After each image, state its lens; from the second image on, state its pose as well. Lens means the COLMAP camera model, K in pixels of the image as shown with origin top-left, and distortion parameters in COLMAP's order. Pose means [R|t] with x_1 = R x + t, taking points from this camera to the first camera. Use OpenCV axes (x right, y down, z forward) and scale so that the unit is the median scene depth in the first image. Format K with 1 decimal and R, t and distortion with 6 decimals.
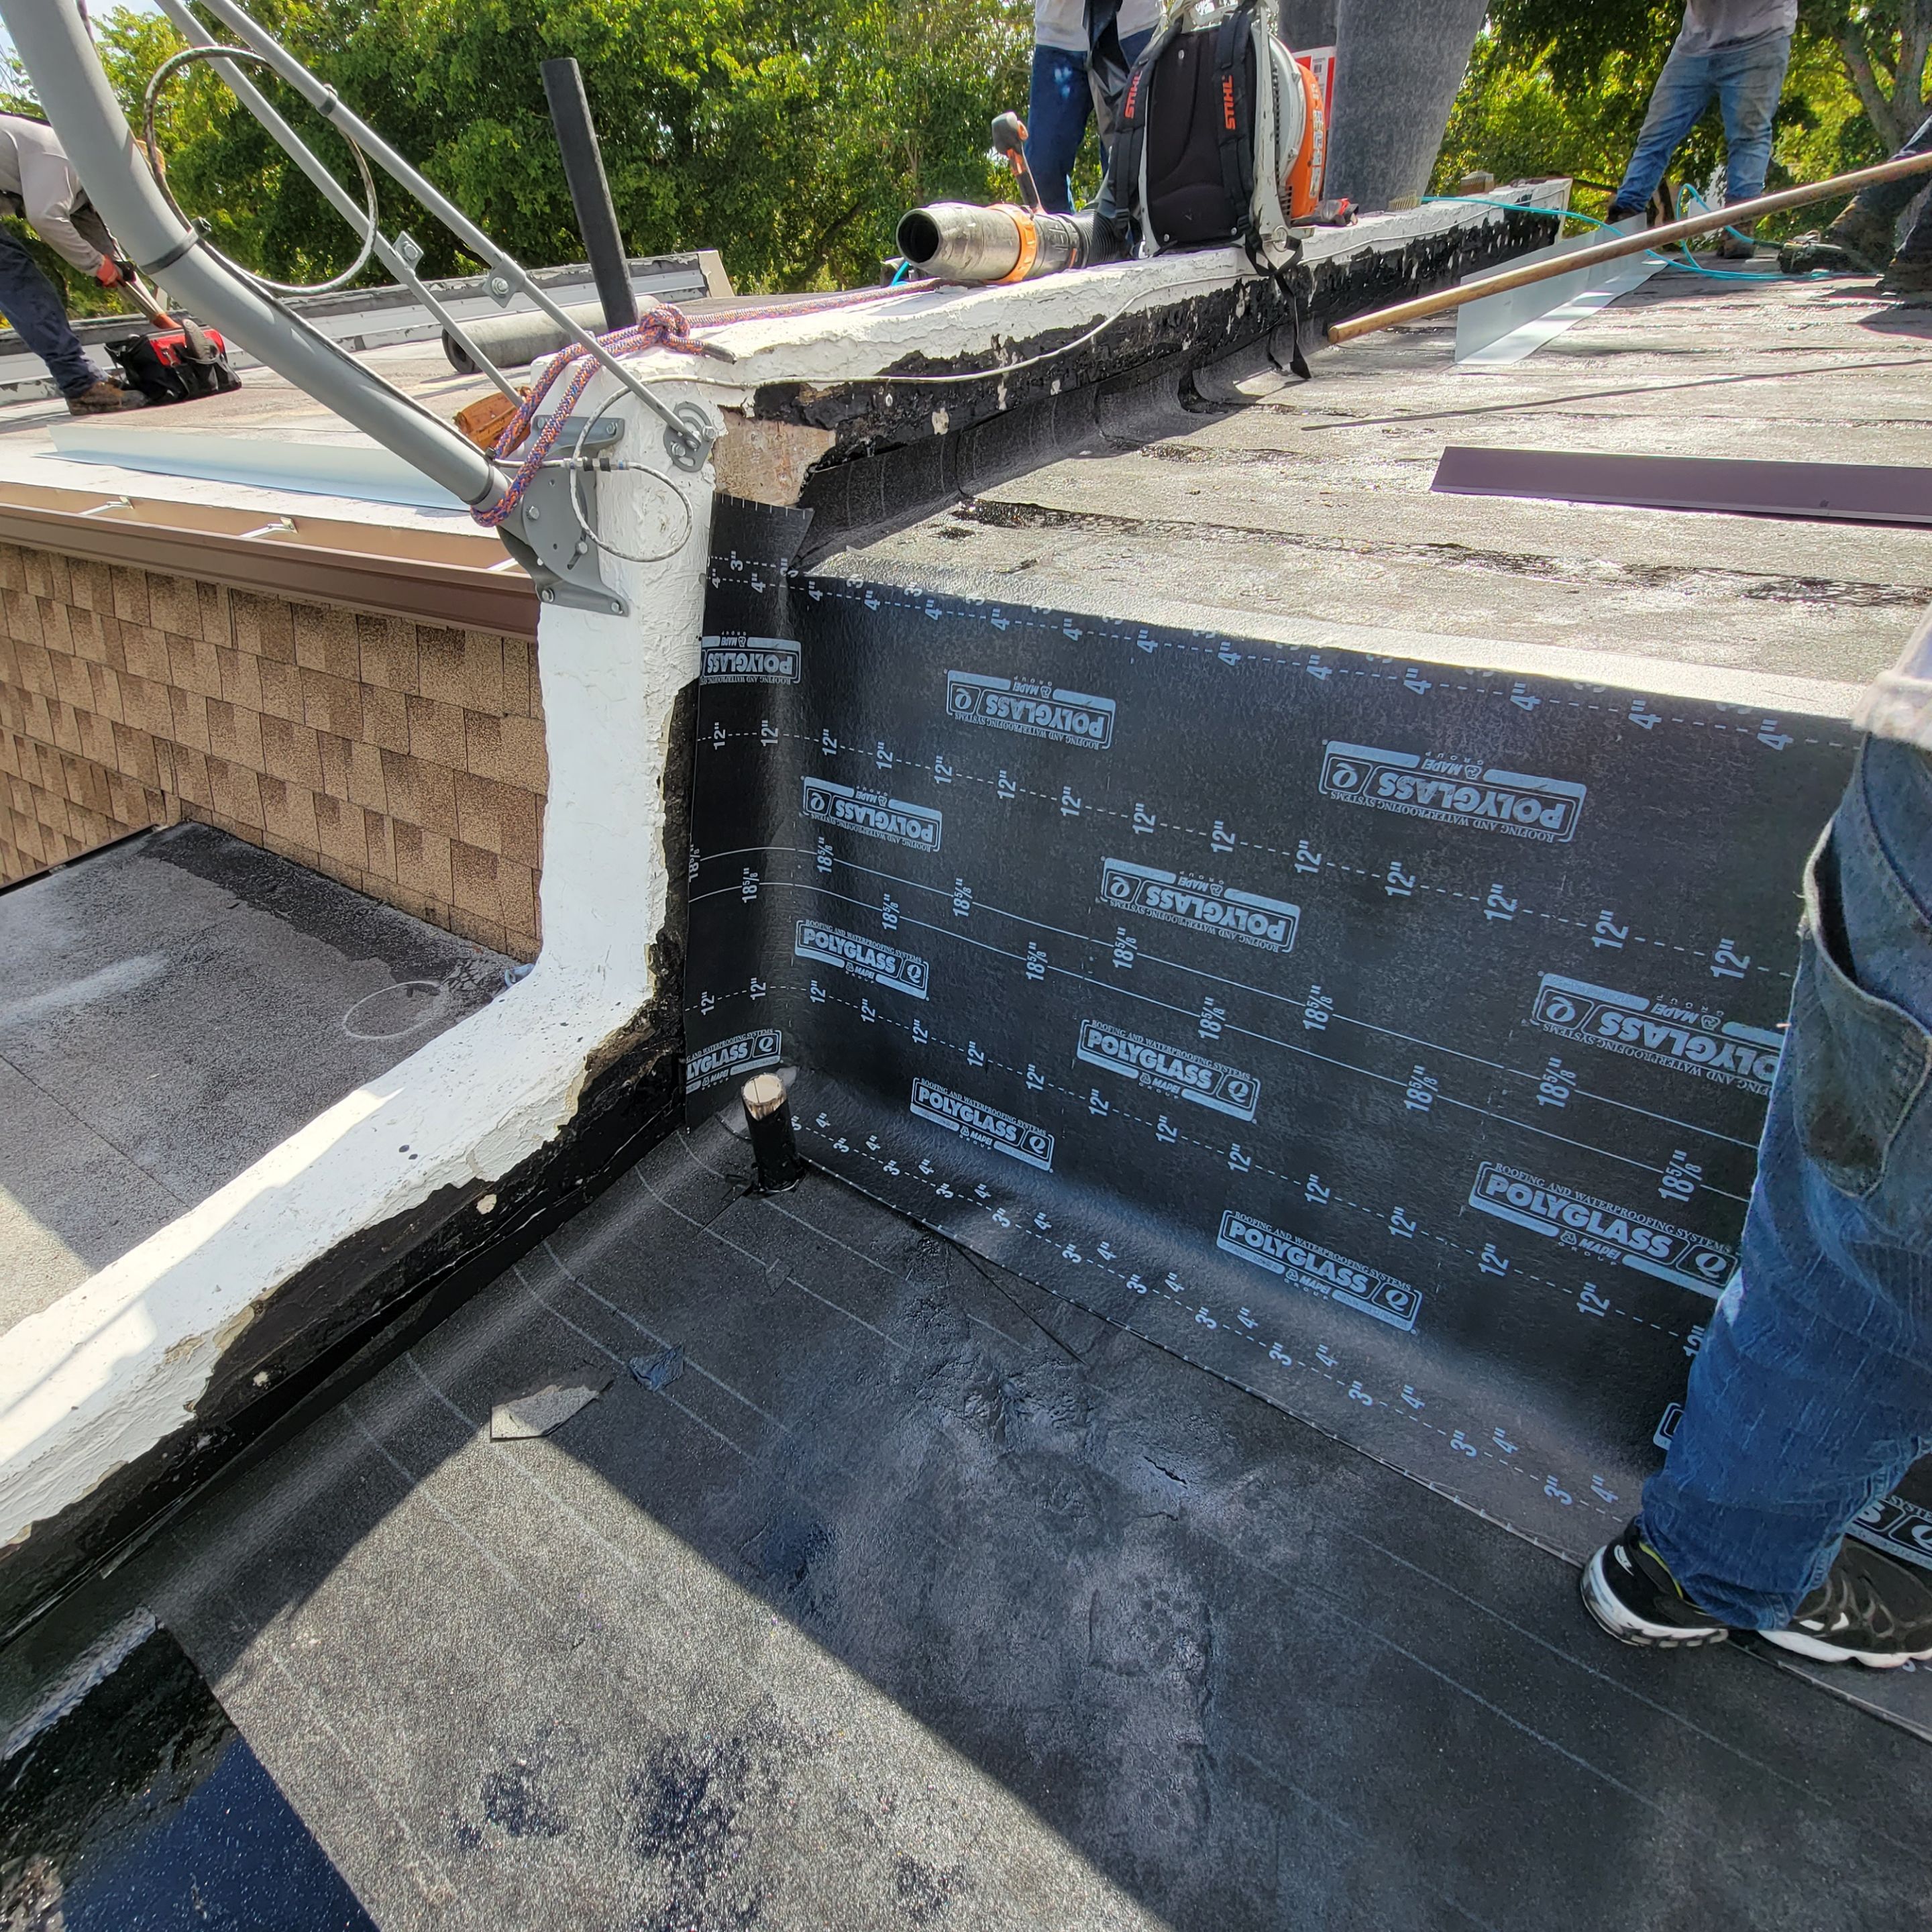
lens RADIAL K [[1055.2, 0, 971.9], [0, 1055.2, 950.2], [0, 0, 1]] dist [-0.004755, 0.000704]
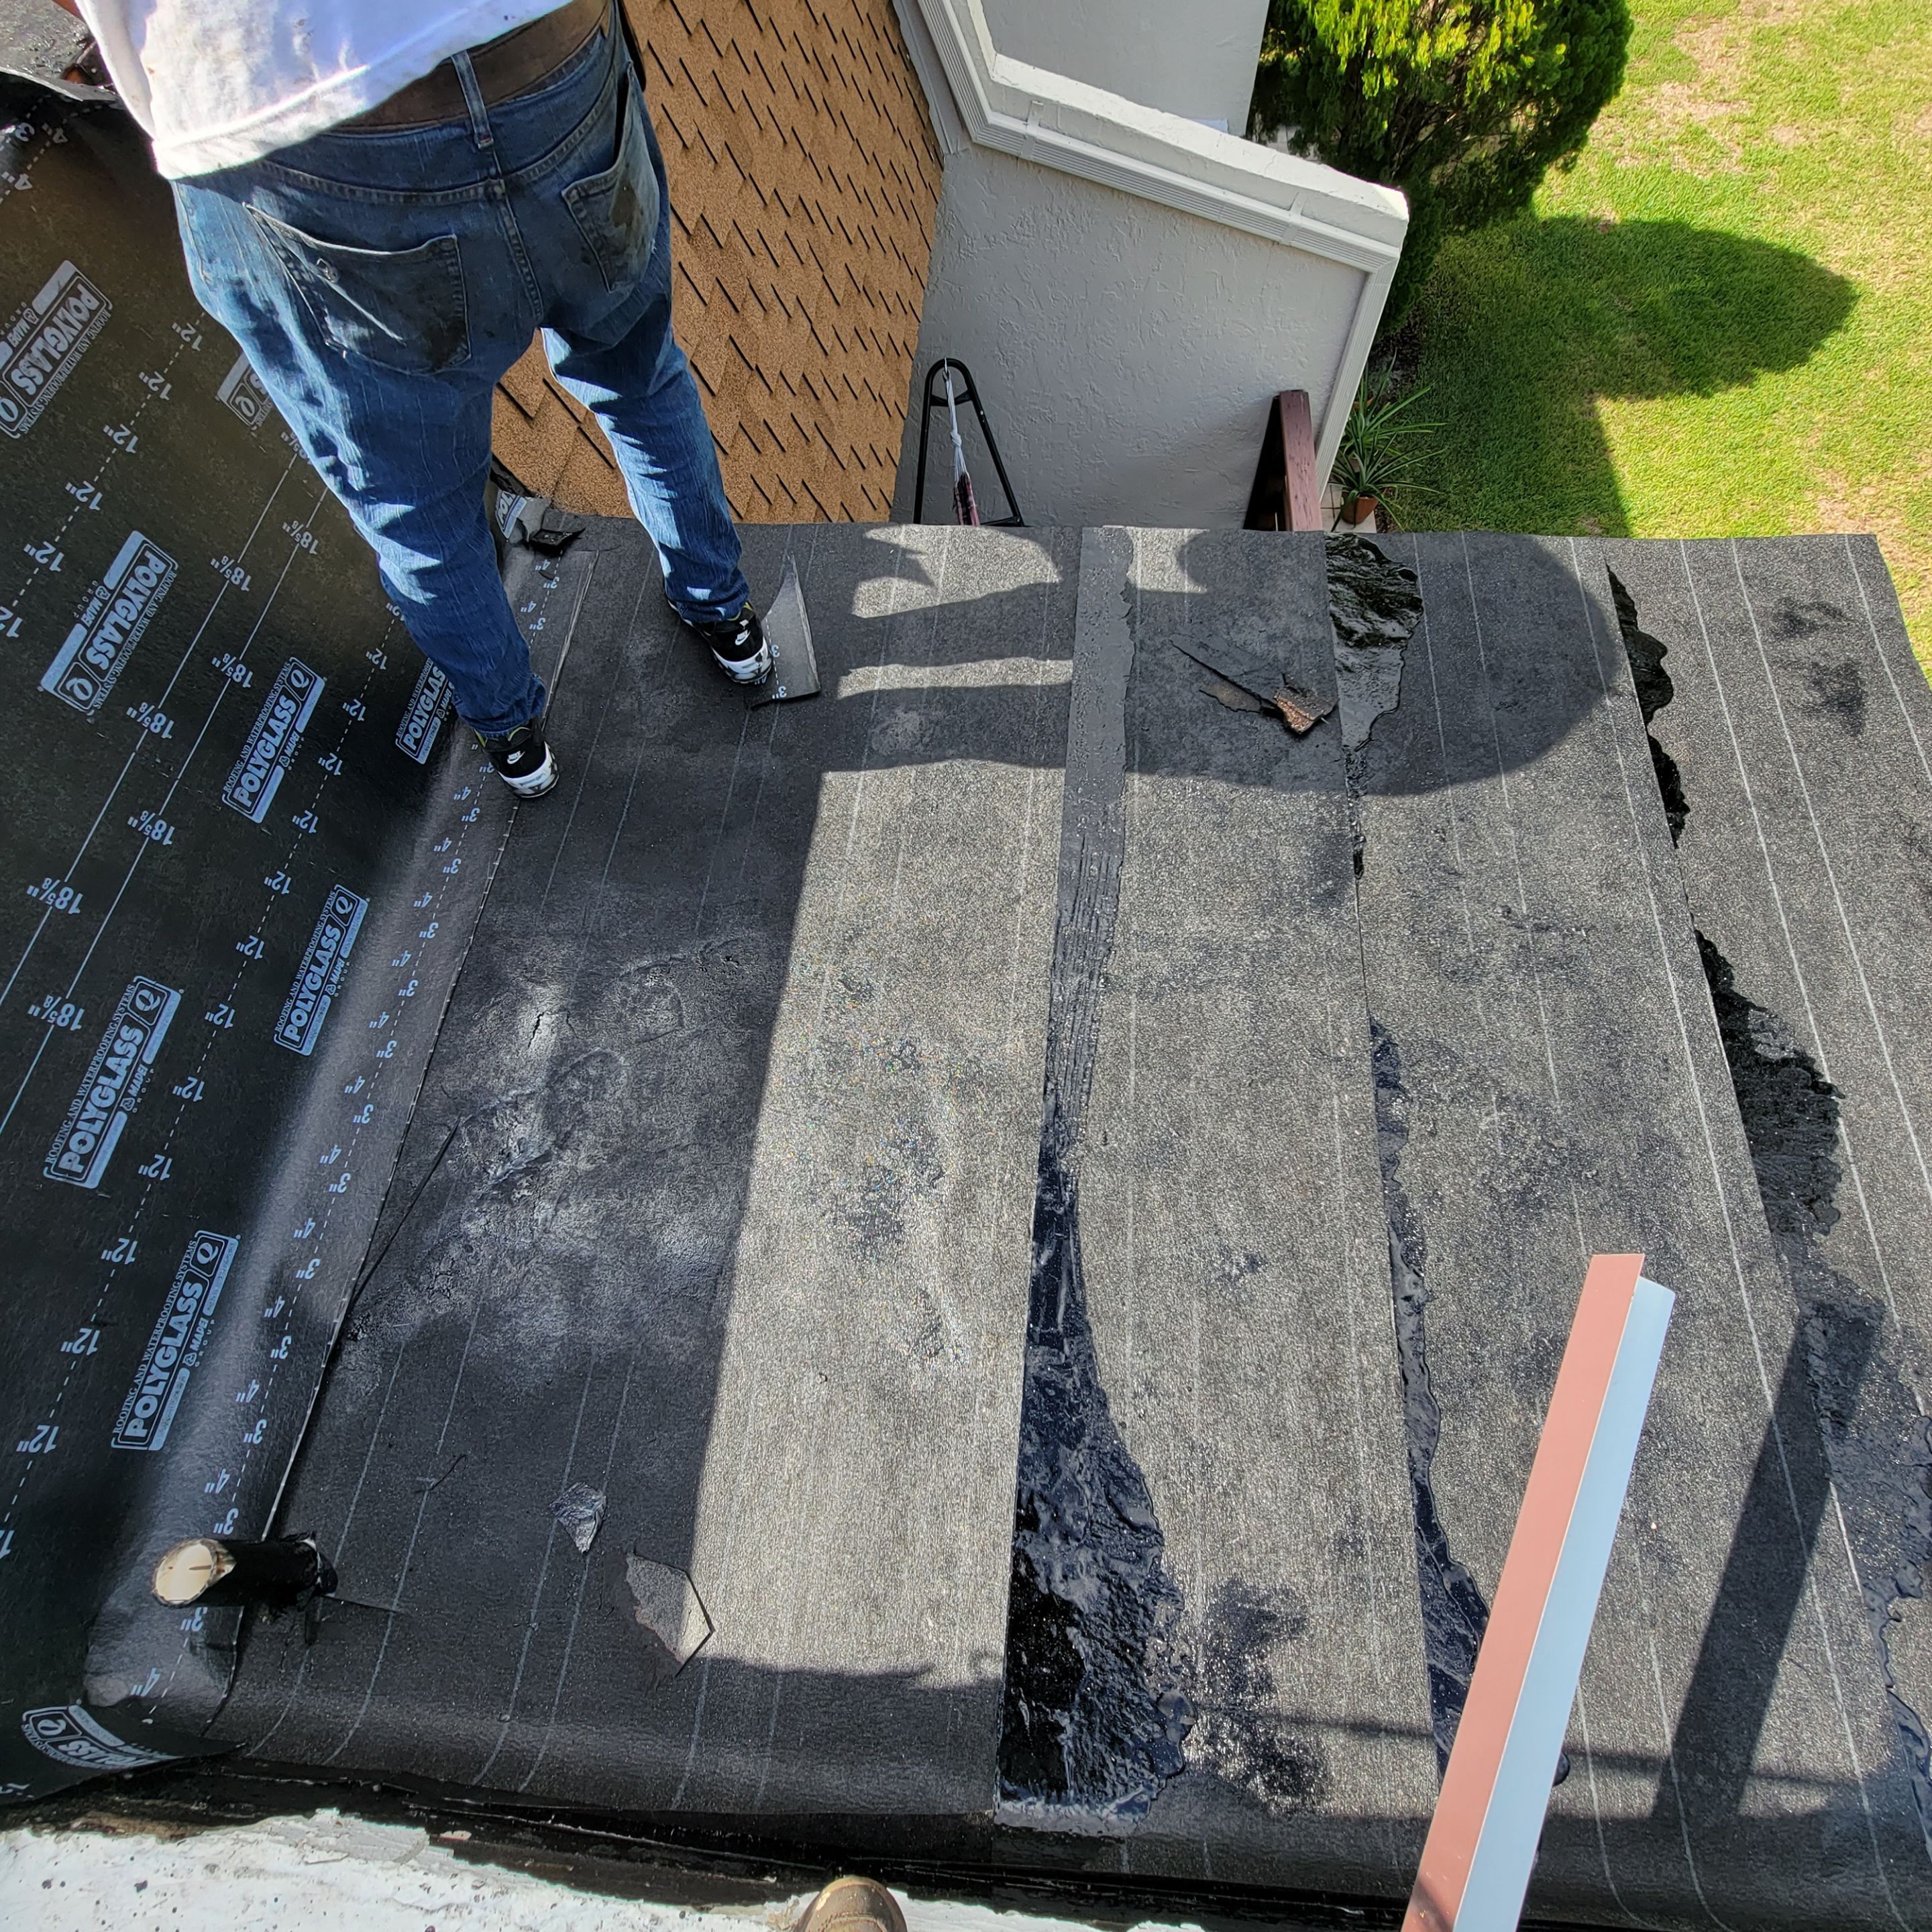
lens RADIAL K [[1055.2, 0, 981.3], [0, 1055.2, 960.9], [0, 0, 1]] dist [-0.004755, 0.000704]
pose [[-0.492269, -0.731358, 0.472002, -0.548487], [0.566822, 0.142188, 0.811477, -0.219765], [-0.660594, 0.667006, 0.344555, 0.126651]]
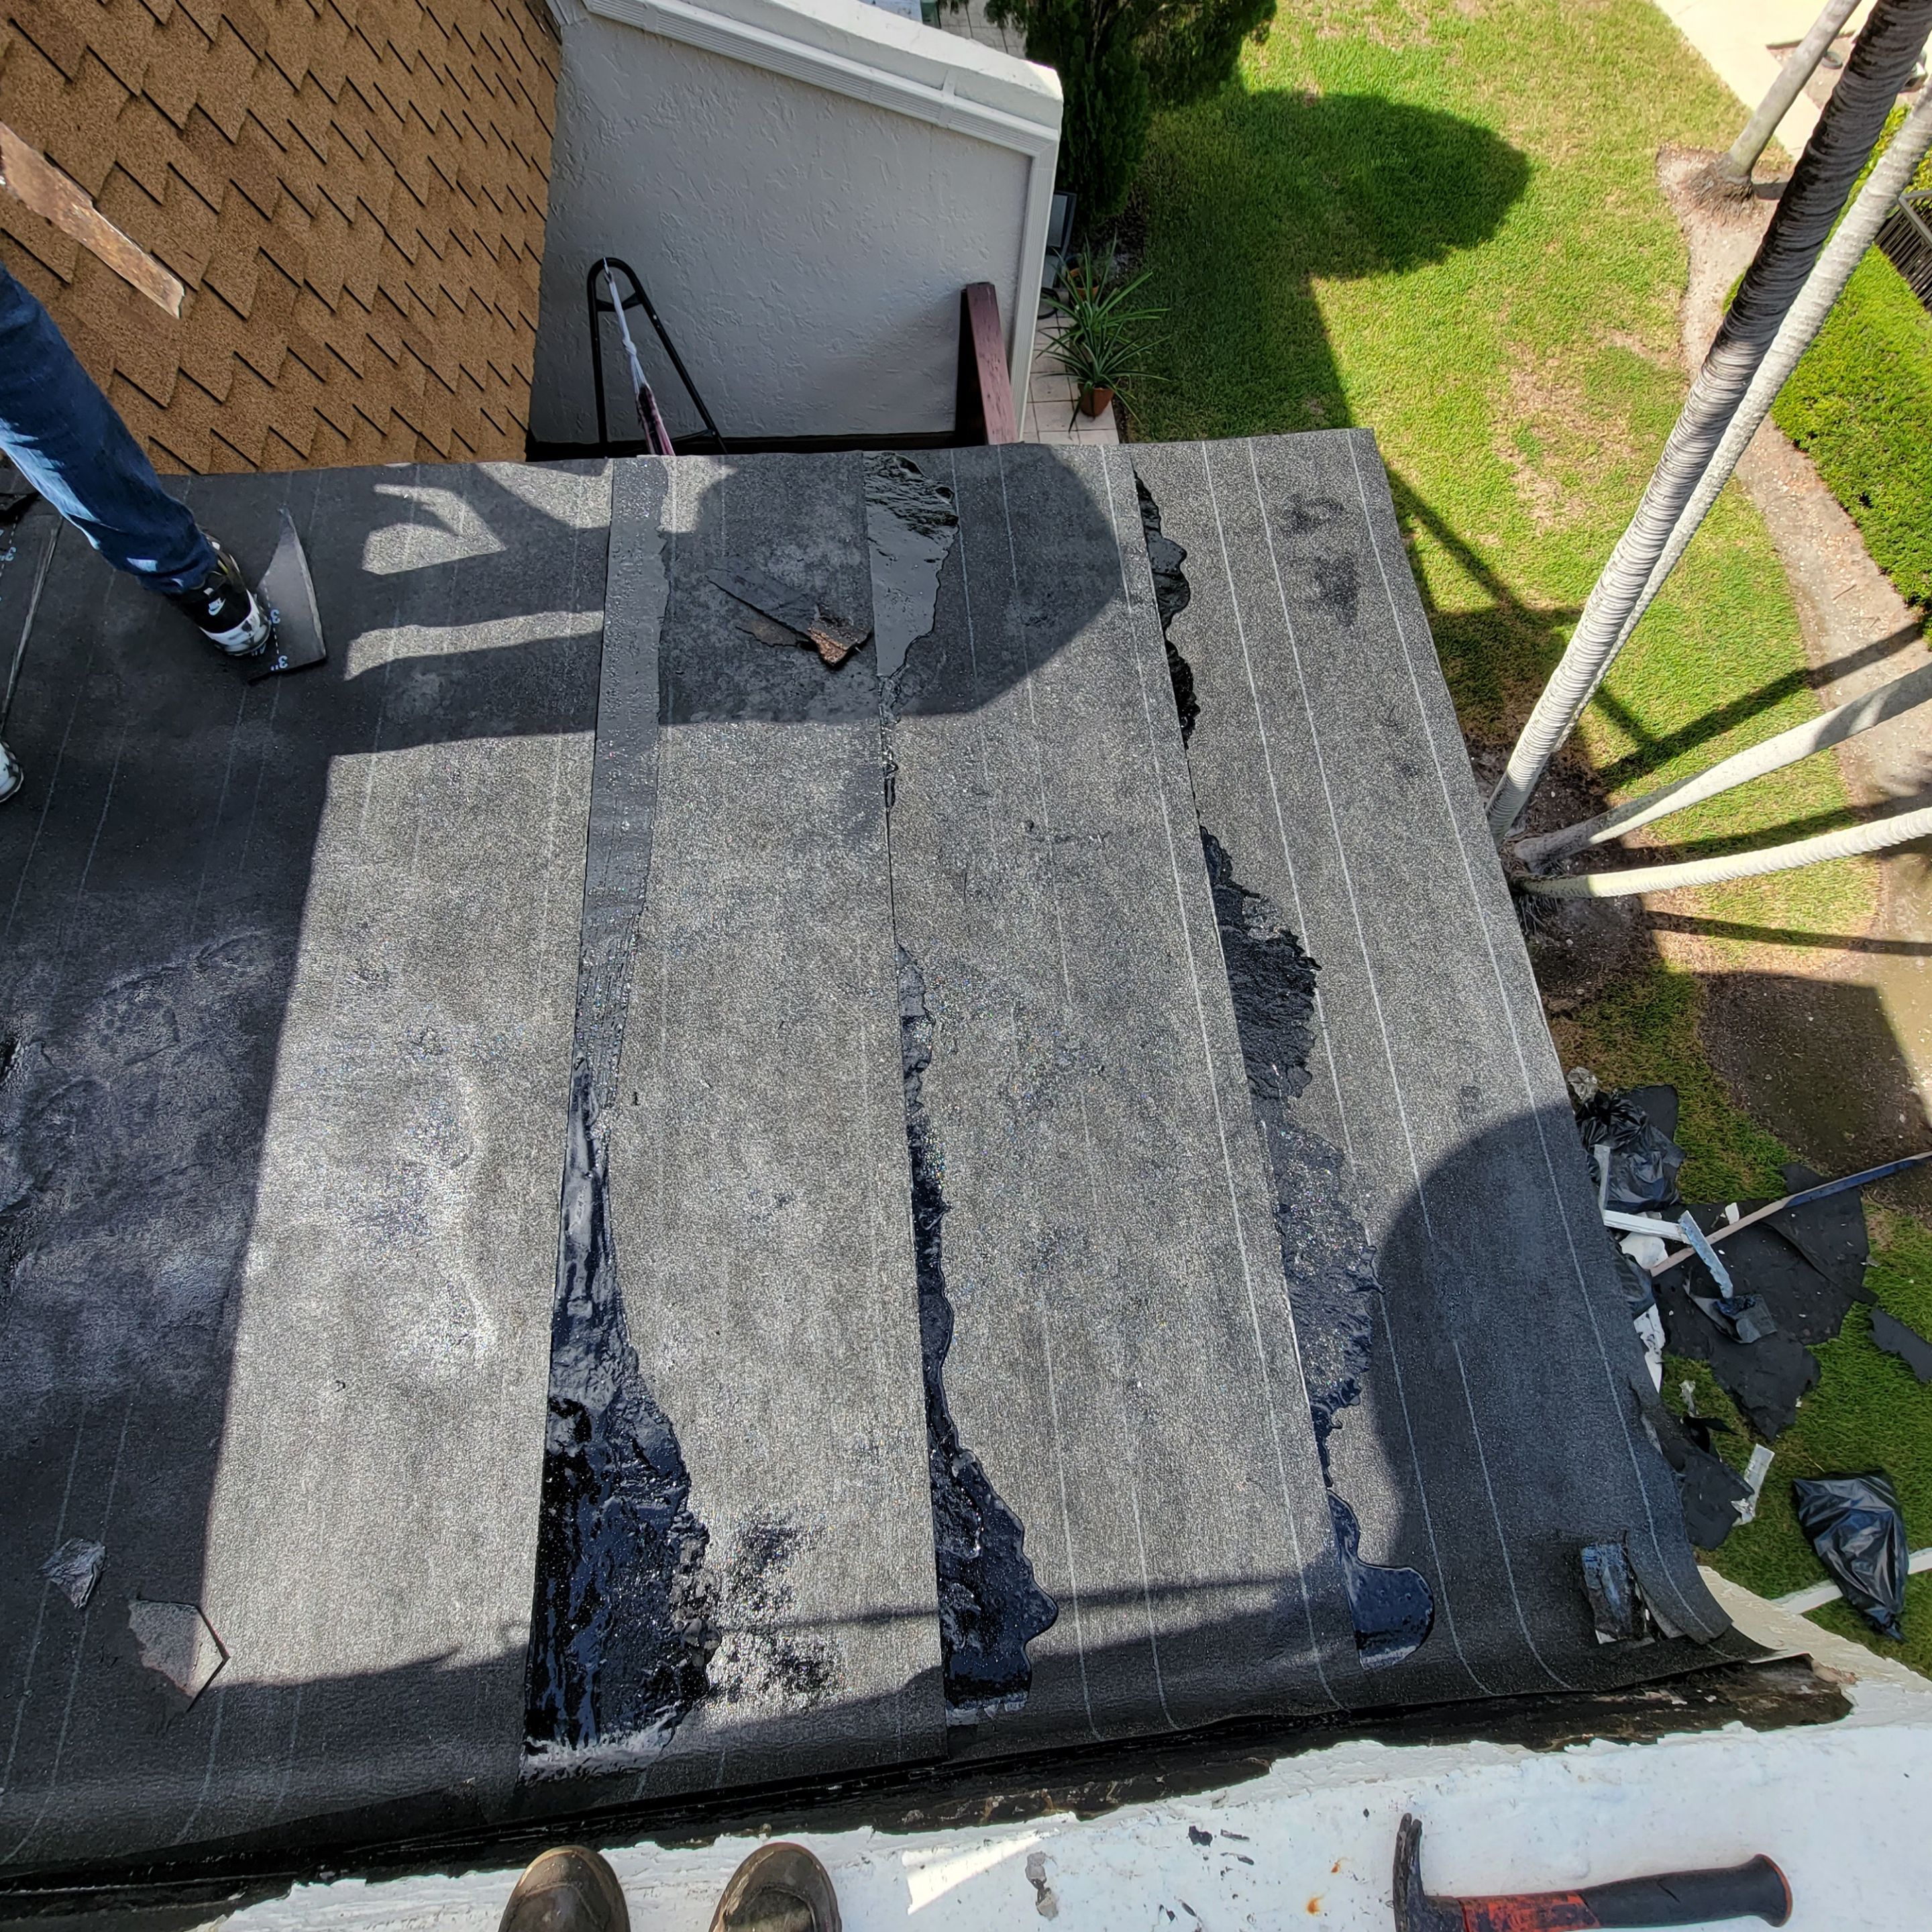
lens RADIAL K [[1055.2, 0, 965.1], [0, 1055.2, 961.1], [0, 0, 1]] dist [-0.004755, 0.000704]
pose [[-0.636745, -0.696674, 0.330456, -0.701170], [0.445451, 0.017461, 0.895136, -0.067168], [-0.629388, 0.717176, 0.299216, -0.092442]]
